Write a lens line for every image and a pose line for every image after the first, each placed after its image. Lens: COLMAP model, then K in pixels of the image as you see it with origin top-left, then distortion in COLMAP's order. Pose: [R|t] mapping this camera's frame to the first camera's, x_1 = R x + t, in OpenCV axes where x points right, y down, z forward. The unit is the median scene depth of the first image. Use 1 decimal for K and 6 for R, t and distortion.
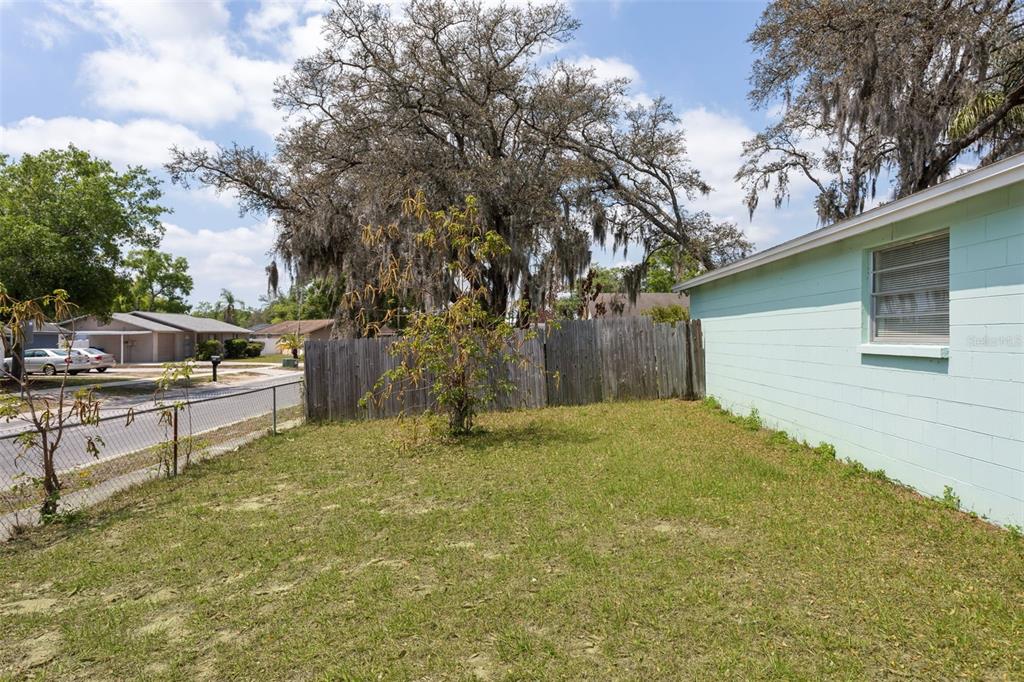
lens RADIAL K [[624.4, 0, 508.0], [0, 624.4, 328.7], [0, 0, 1]] dist [-0.004103, -0.000375]
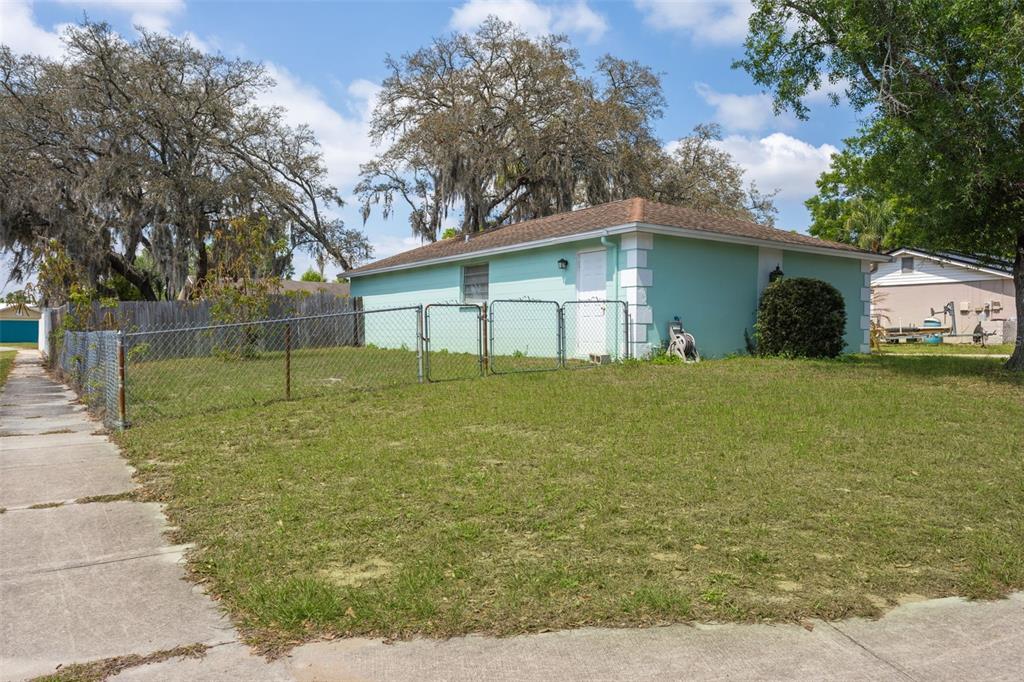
lens RADIAL K [[624.4, 0, 508.0], [0, 624.4, 328.7], [0, 0, 1]] dist [-0.004103, -0.000375]
pose [[0.799003, 0.006355, 0.601294, -0.179956], [-0.017000, 0.999783, 0.012022, 0.020928], [-0.601087, -0.019828, 0.798937, -0.257402]]
